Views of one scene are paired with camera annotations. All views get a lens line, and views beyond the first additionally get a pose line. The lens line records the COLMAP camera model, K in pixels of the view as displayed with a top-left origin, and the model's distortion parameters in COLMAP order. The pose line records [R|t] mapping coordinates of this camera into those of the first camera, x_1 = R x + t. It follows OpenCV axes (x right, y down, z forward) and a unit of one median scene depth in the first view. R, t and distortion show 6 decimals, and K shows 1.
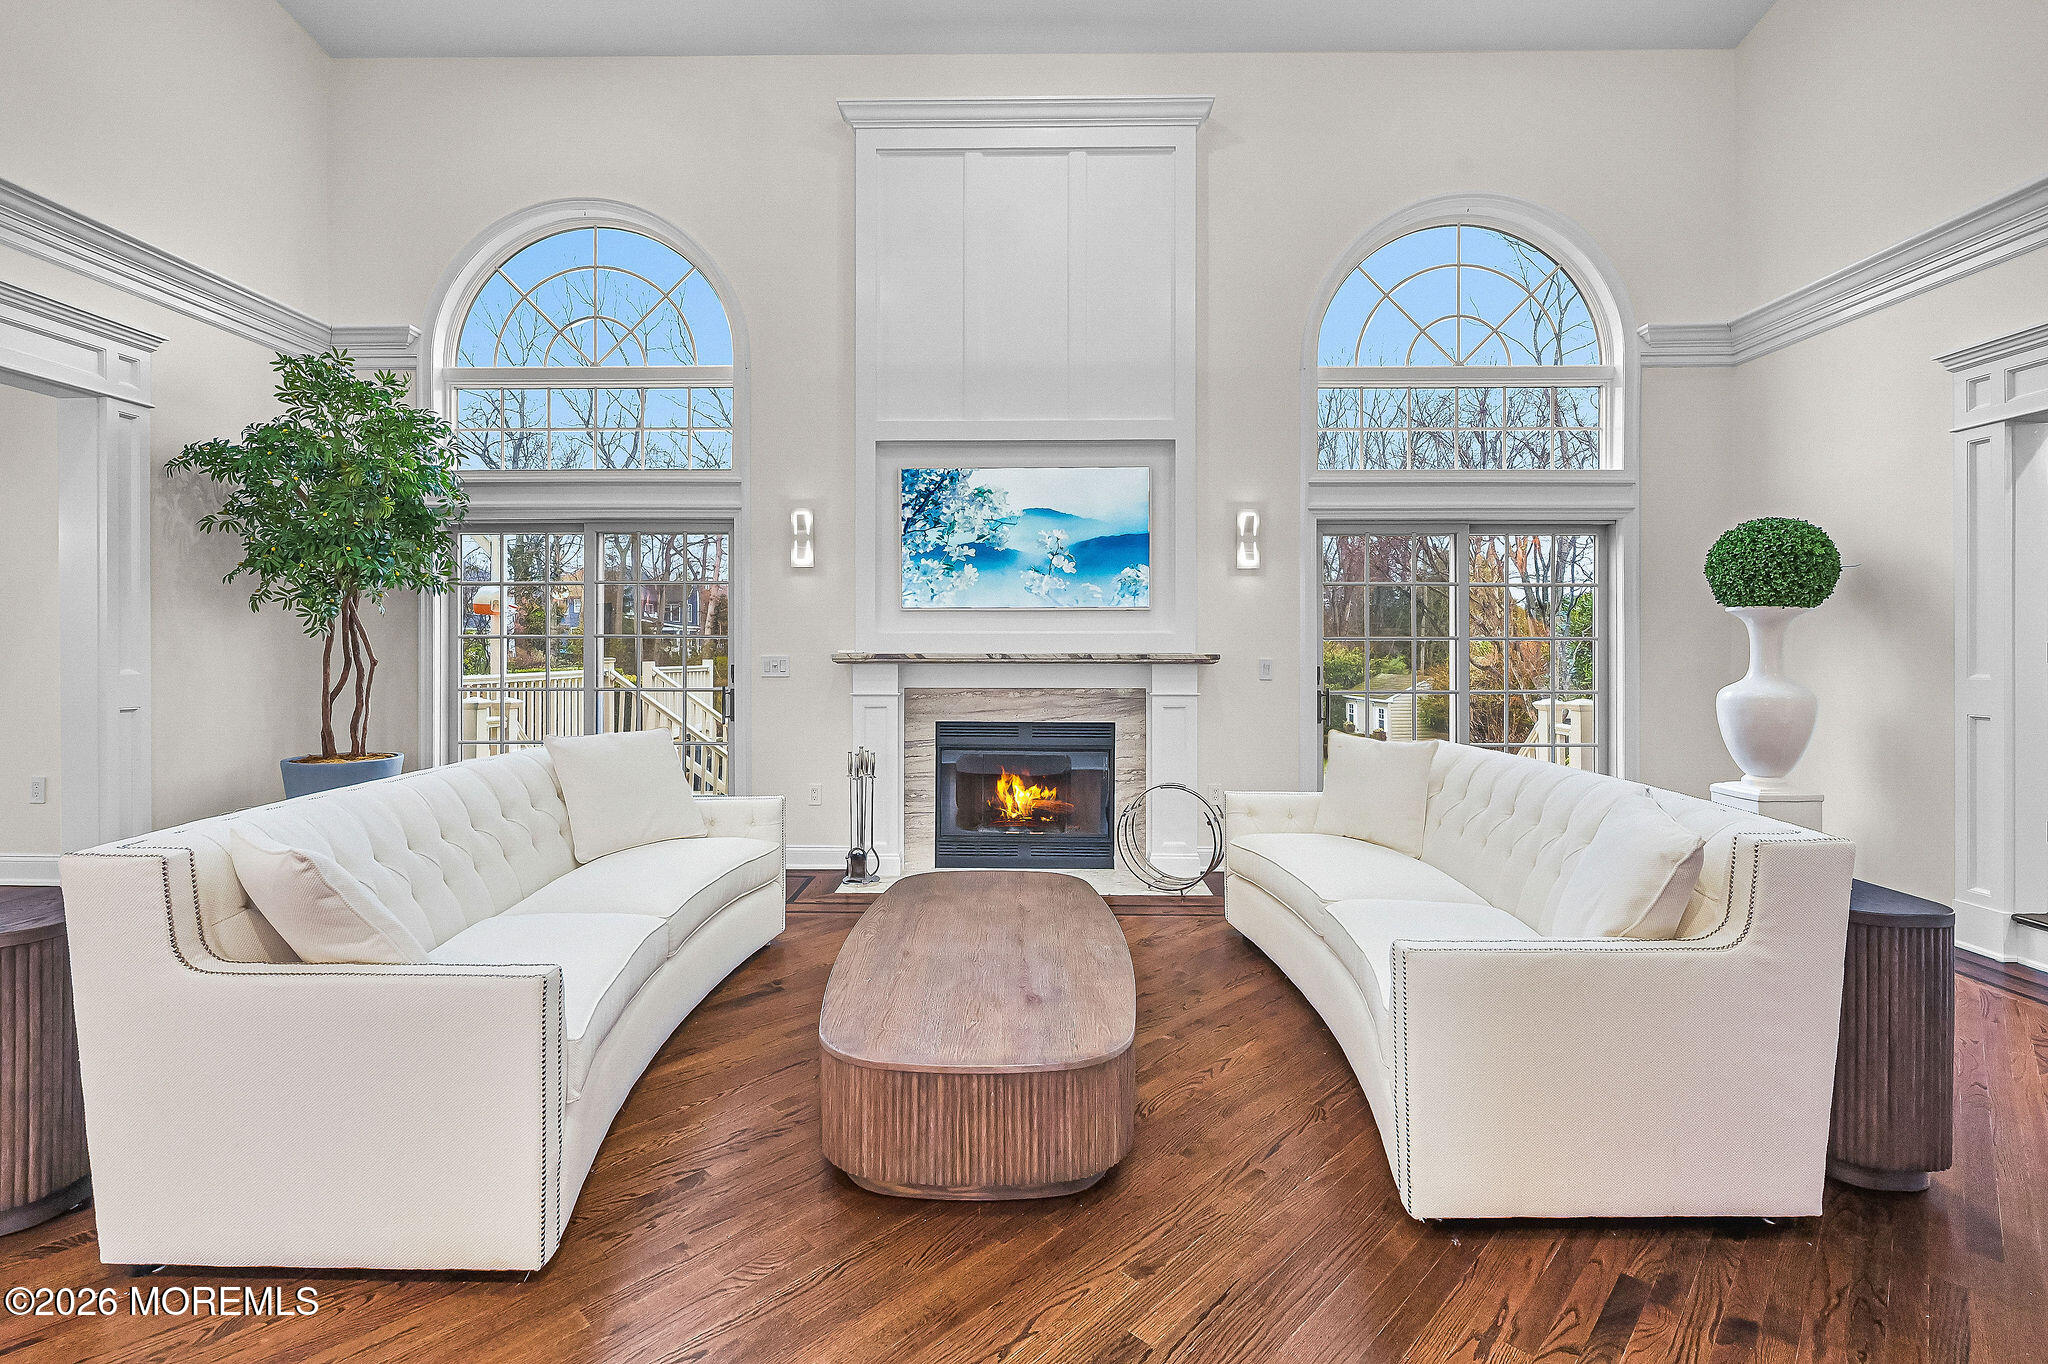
lens RADIAL K [[916.6, 0, 1015.7], [0, 916.6, 650.4], [0, 0, 1]] dist [-0.005642, 0.001347]
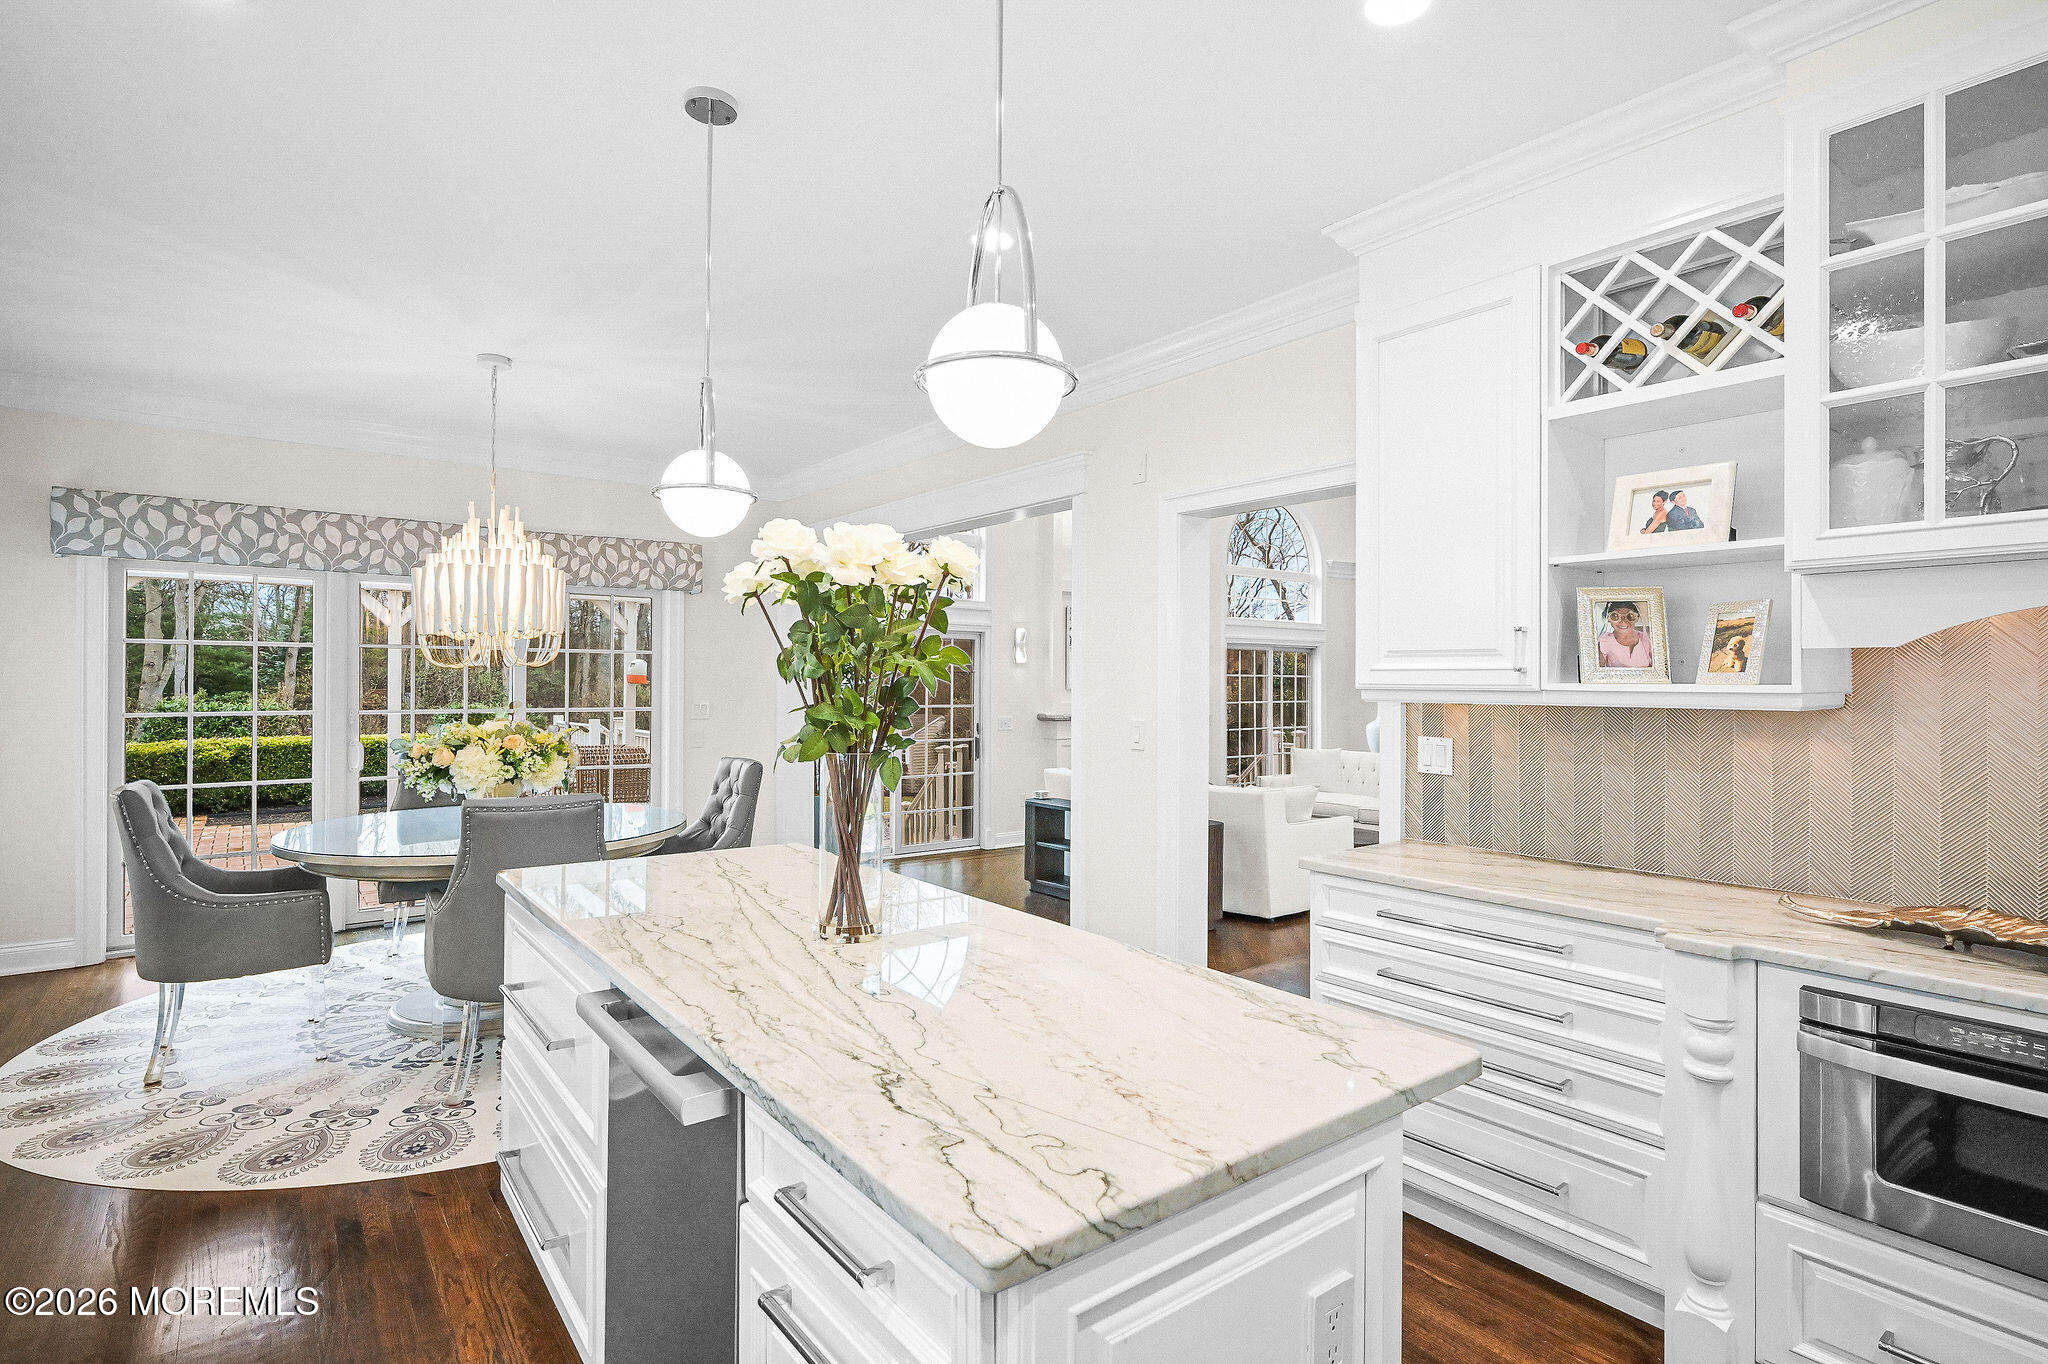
lens RADIAL K [[1025.6, 0, 1036.5], [0, 1025.6, 669.3], [0, 0, 1]] dist [0.005241, 0.002368]
pose [[0.774974, 0.010979, 0.631898, -1.405119], [-0.004425, 0.999919, -0.011946, -0.058615], [-0.631977, 0.006462, 0.774960, -0.465455]]
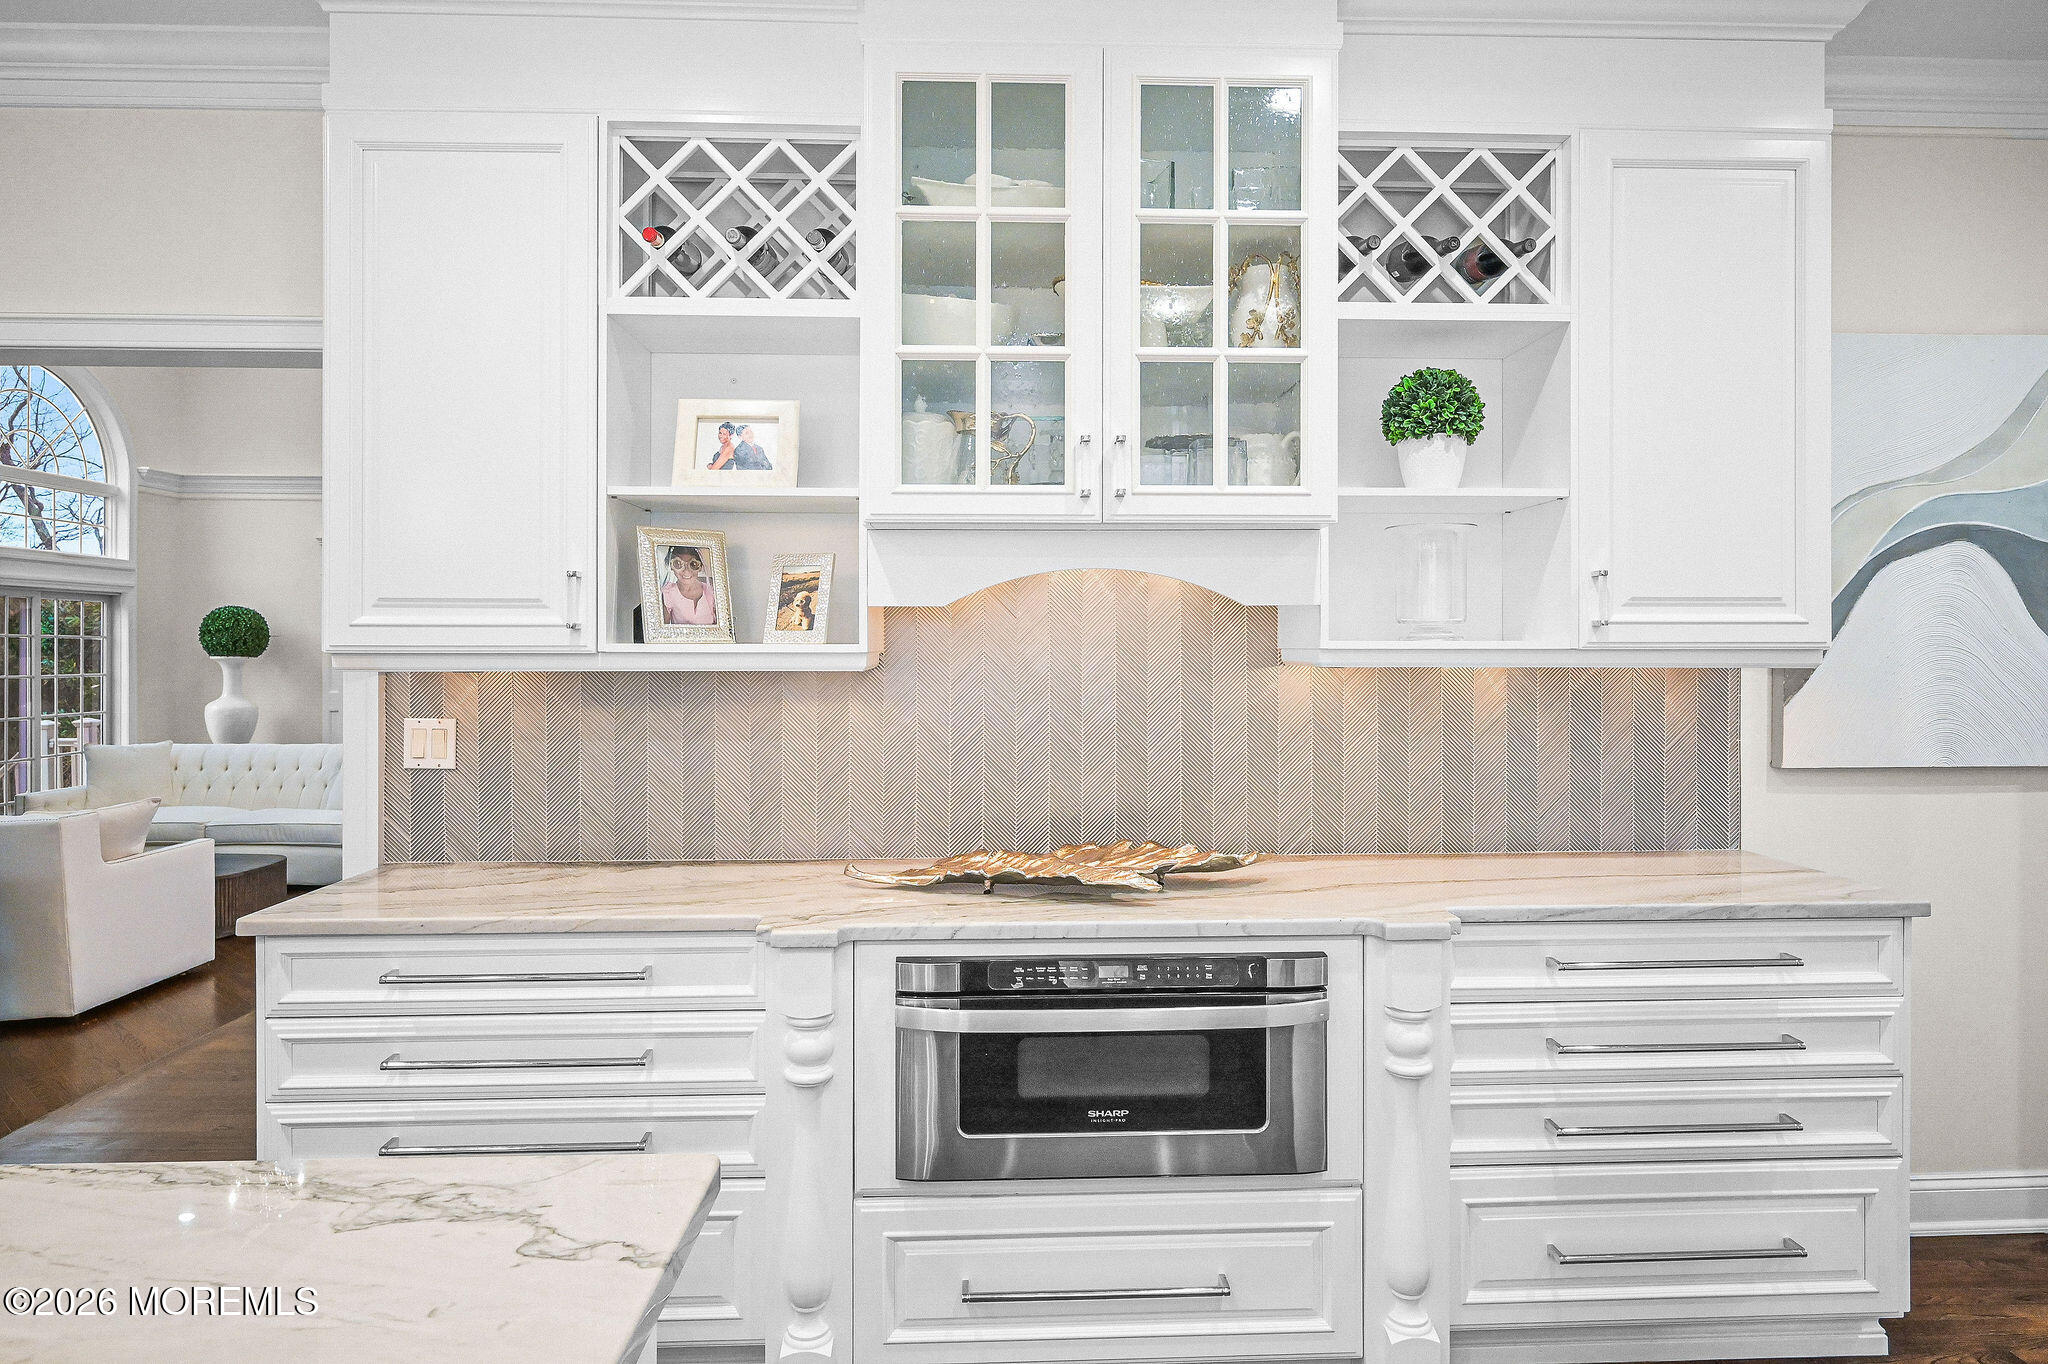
lens RADIAL K [[1209.8, 0, 1051.5], [0, 1209.8, 637.8], [0, 0, 1]] dist [0.001437, 0.000752]
pose [[-0.057453, 0.006514, 0.998327, -1.373848], [0.000765, 0.999979, -0.006480, -0.057872], [-0.998348, 0.000391, -0.057456, -0.375750]]
